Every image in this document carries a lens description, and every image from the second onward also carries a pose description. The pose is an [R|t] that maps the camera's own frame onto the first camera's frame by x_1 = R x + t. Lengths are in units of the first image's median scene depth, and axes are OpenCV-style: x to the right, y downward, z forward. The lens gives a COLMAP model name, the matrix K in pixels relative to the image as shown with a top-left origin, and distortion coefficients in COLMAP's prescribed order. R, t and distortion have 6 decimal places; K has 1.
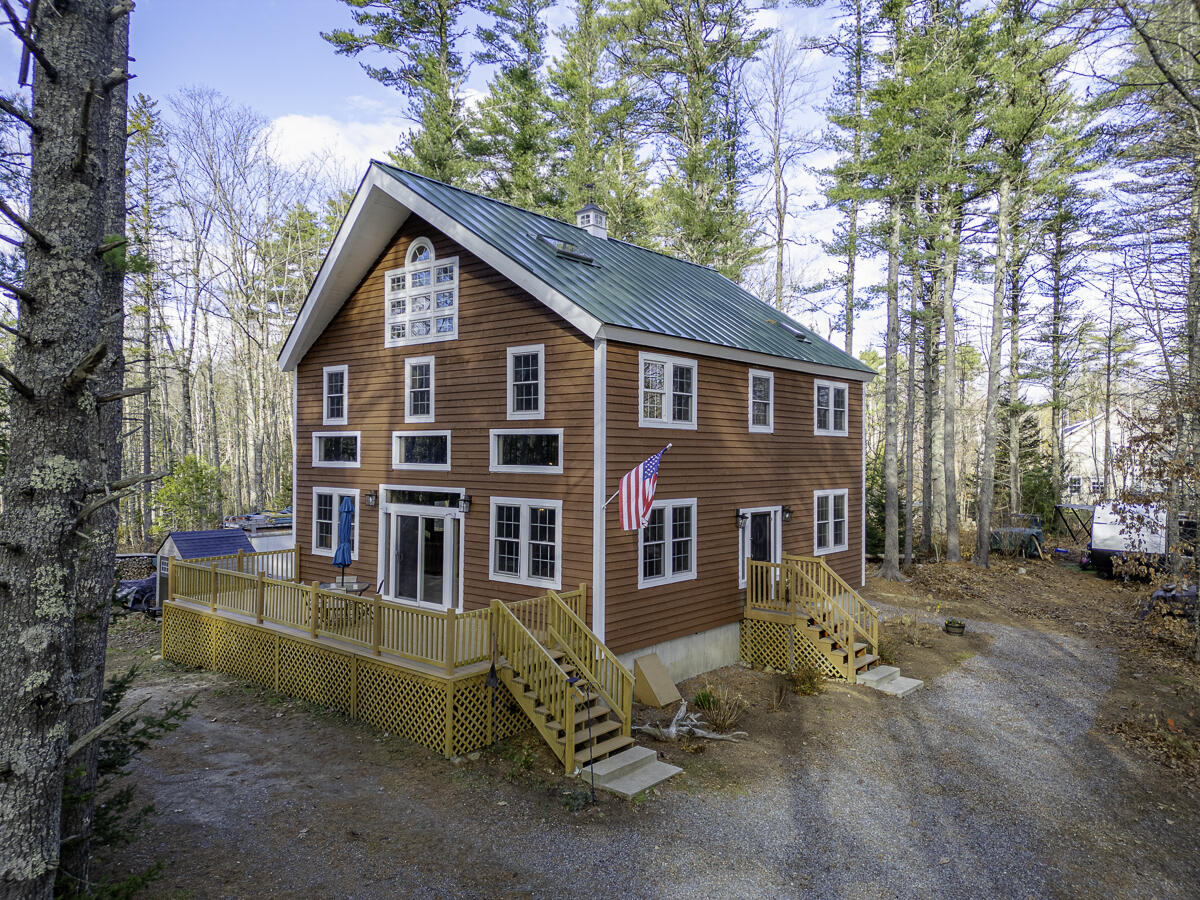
lens RADIAL K [[830.1, 0, 600.0], [0, 830.1, 450.0], [0, 0, 1]] dist [0.129158, -0.178759]
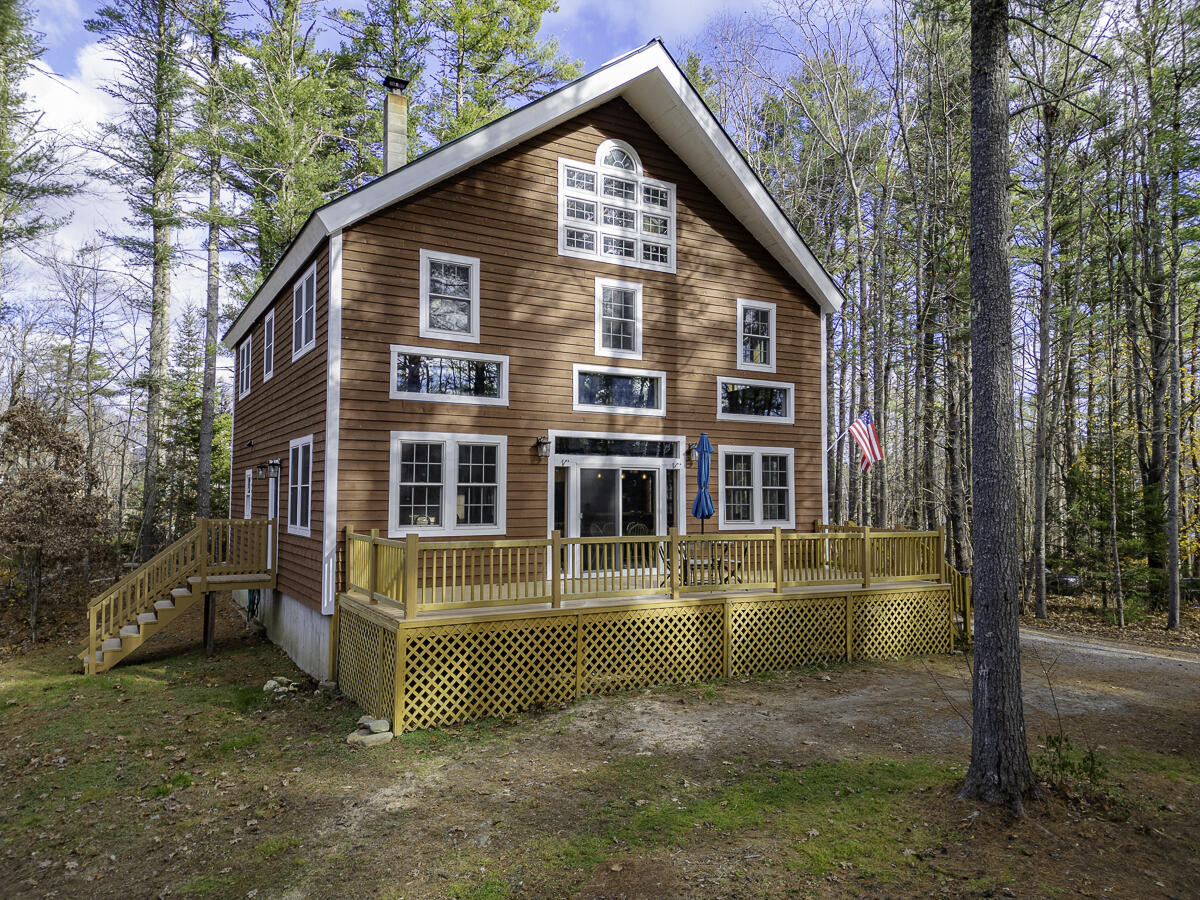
lens RADIAL K [[830.1, 0, 600.0], [0, 830.1, 450.0], [0, 0, 1]] dist [0.129158, -0.178759]
pose [[0.337941, 0.044782, 0.940101, -1.047685], [-0.004273, 0.998930, -0.046048, 0.102732], [-0.941158, 0.011545, 0.337771, 0.765822]]
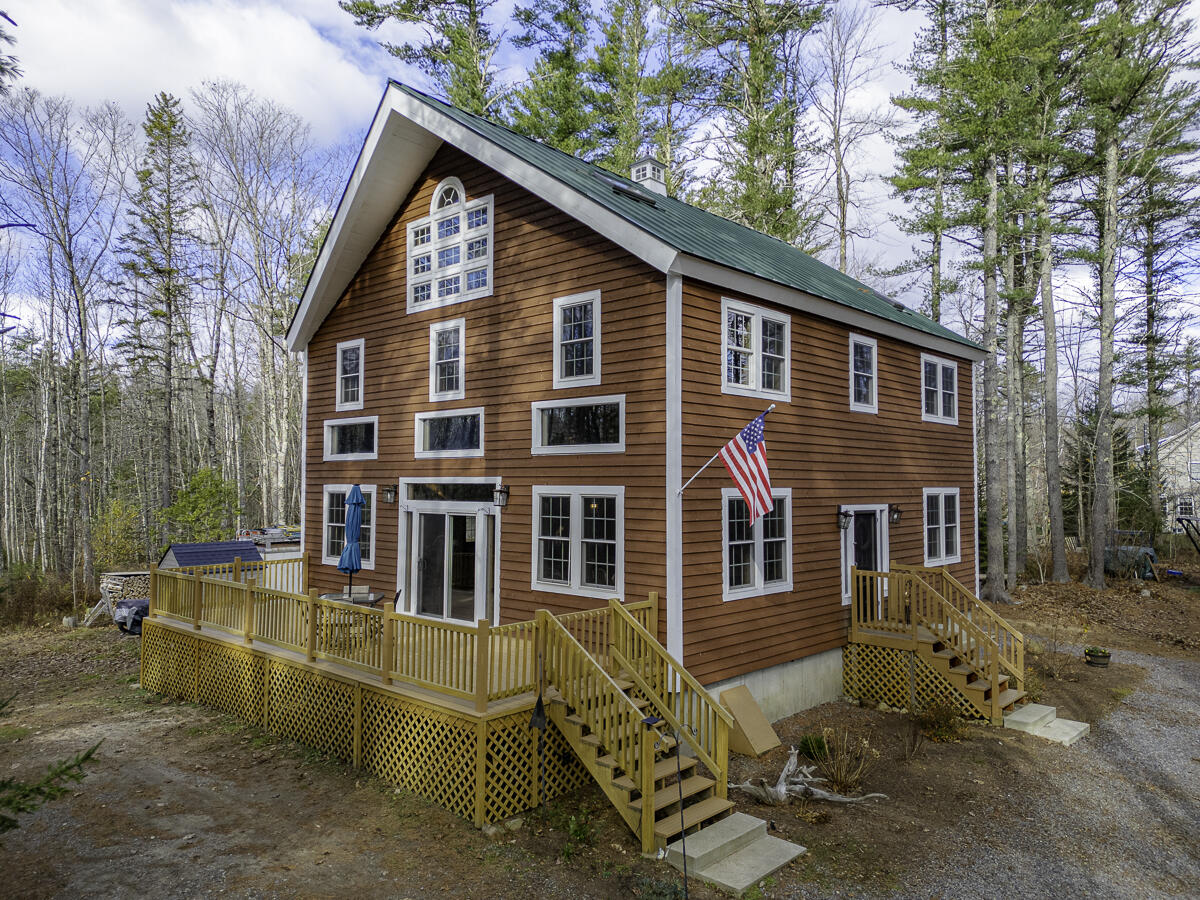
lens RADIAL K [[839.6, 0, 600.0], [0, 839.6, 450.0], [0, 0, 1]] dist [0.117635, -0.127520]
pose [[0.999018, -0.006303, -0.043859, -0.029803], [0.004775, 0.999381, -0.034868, 0.047854], [0.044052, 0.034624, 0.998429, 0.183854]]
